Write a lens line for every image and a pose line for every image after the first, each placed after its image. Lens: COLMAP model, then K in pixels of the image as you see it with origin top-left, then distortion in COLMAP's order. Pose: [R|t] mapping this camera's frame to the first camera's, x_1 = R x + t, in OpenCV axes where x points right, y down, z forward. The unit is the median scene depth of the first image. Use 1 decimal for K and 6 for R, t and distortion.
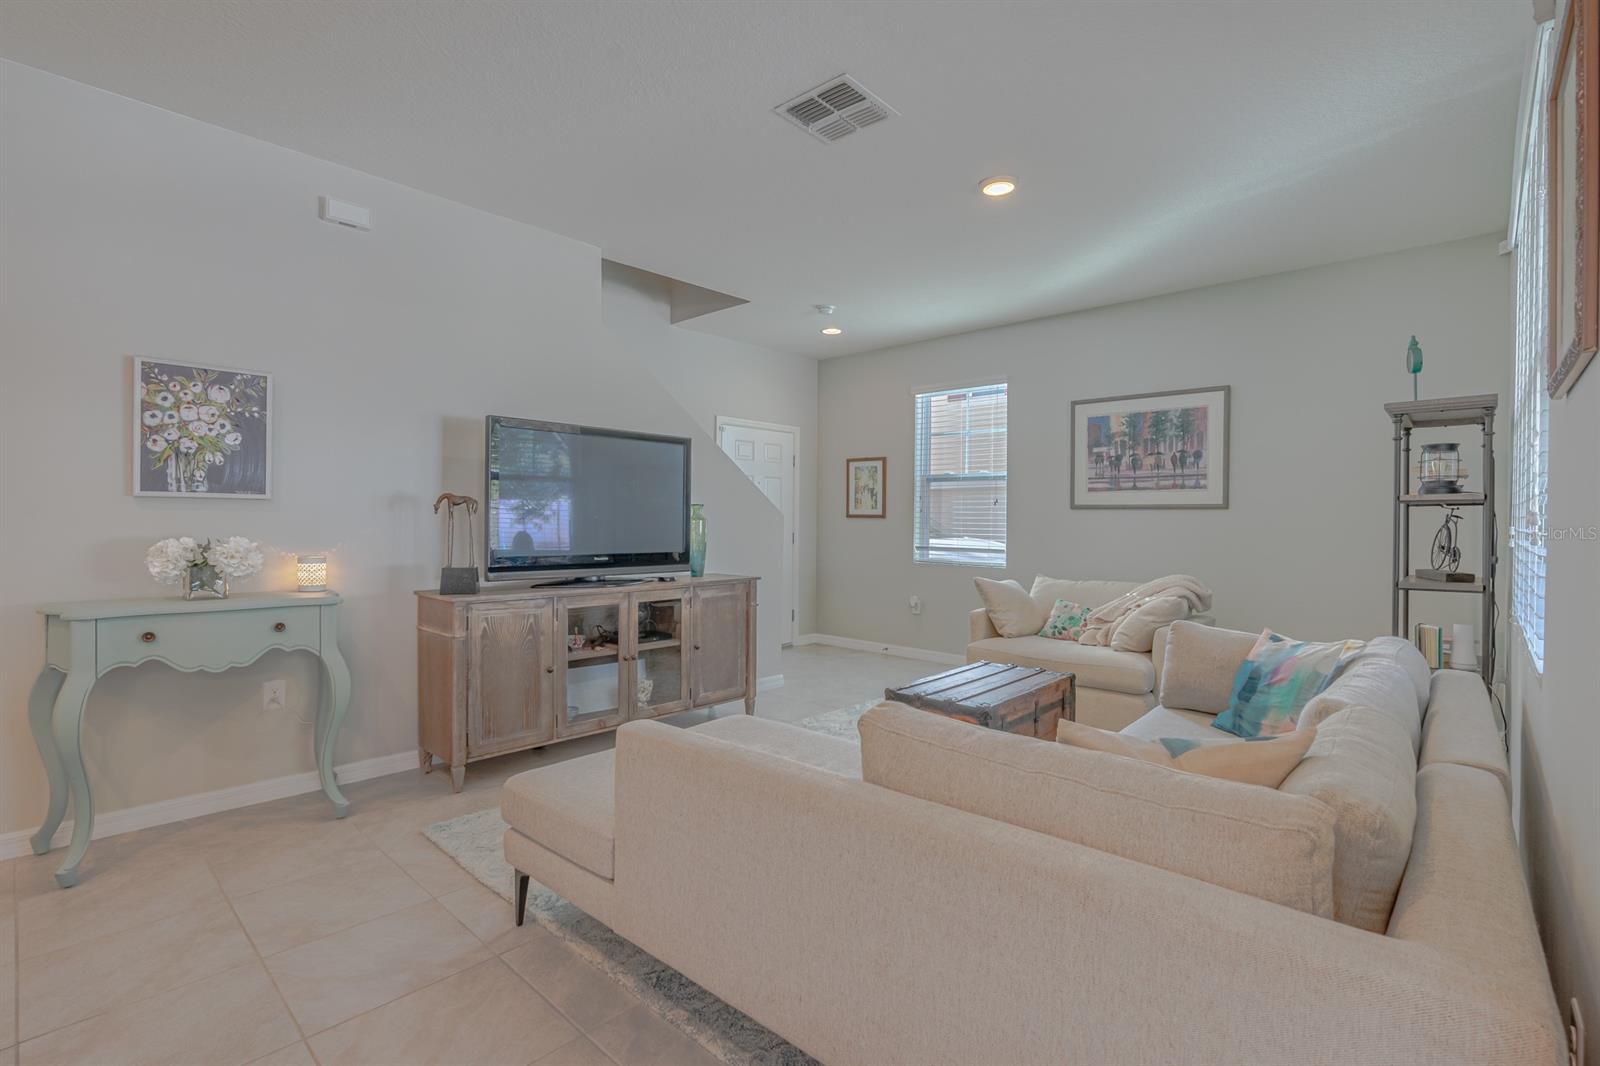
lens RADIAL K [[736.7, 0, 792.6], [0, 736.7, 523.2], [0, 0, 1]] dist [-0.010458, 0.003457]
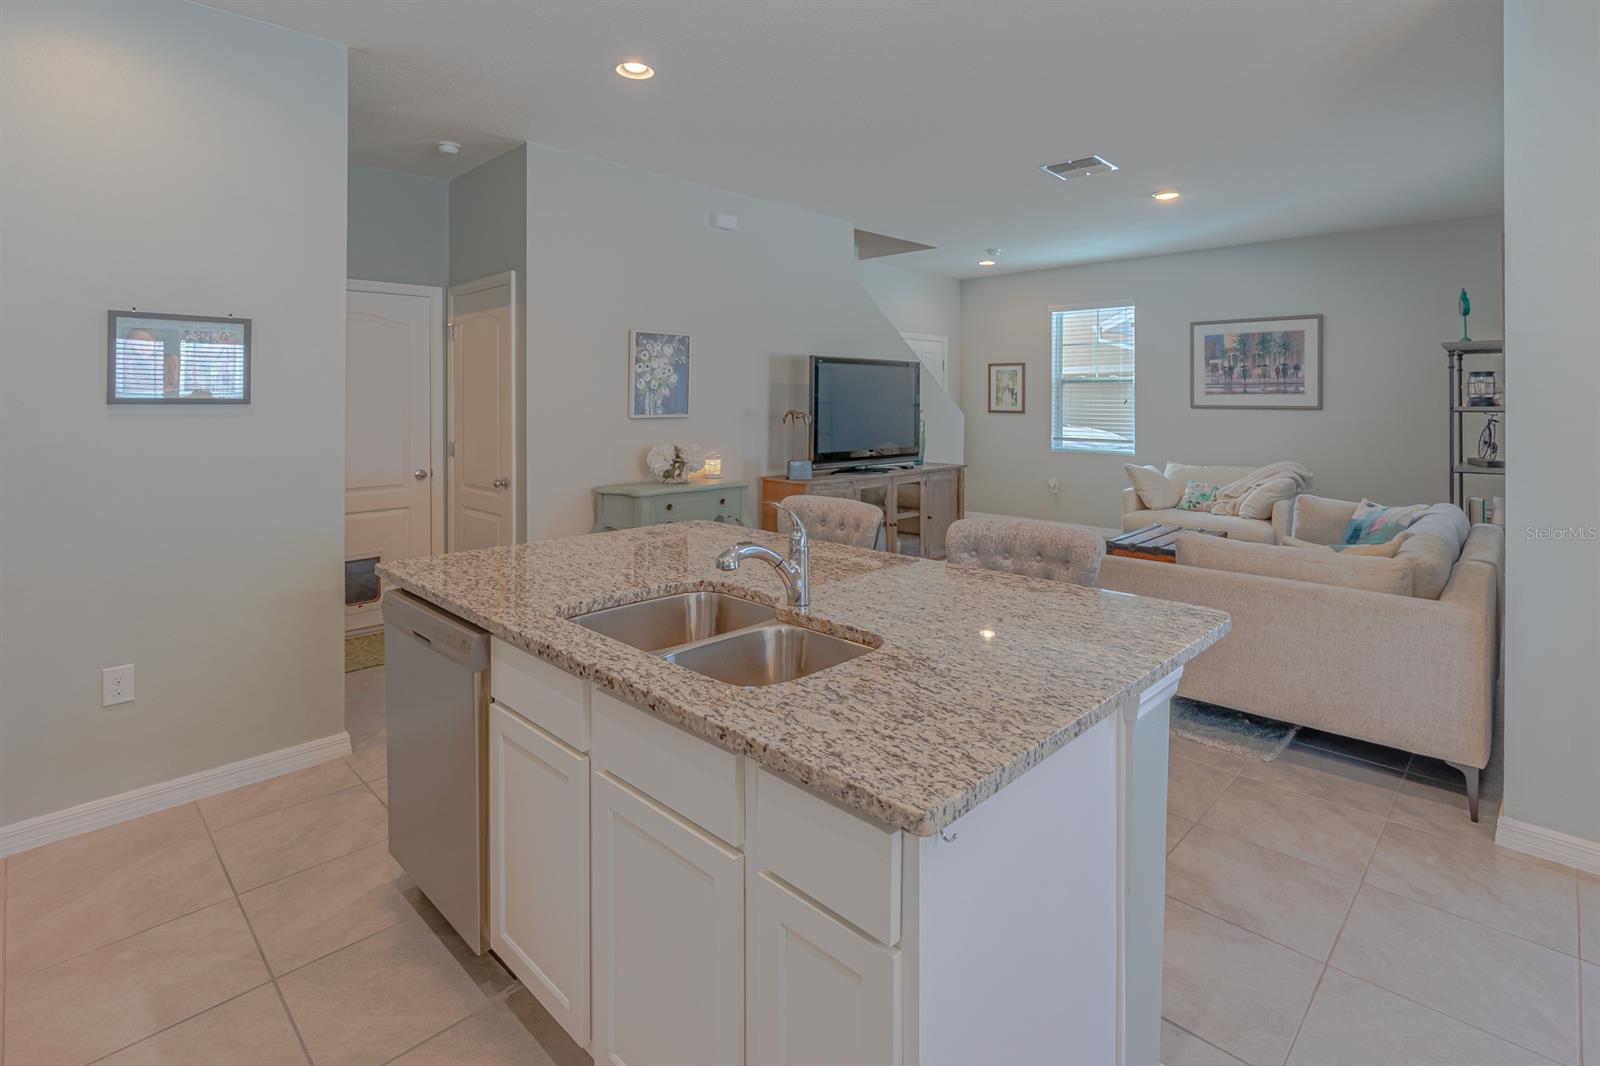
lens RADIAL K [[779.6, 0, 802.0], [0, 779.6, 395.2], [0, 0, 1]] dist [-0.003795, 0.000000]
pose [[0.999758, -0.007172, -0.020785, -0.344558], [0.007019, 0.999948, -0.007398, -0.049217], [0.020837, 0.007251, 0.999757, -0.456133]]
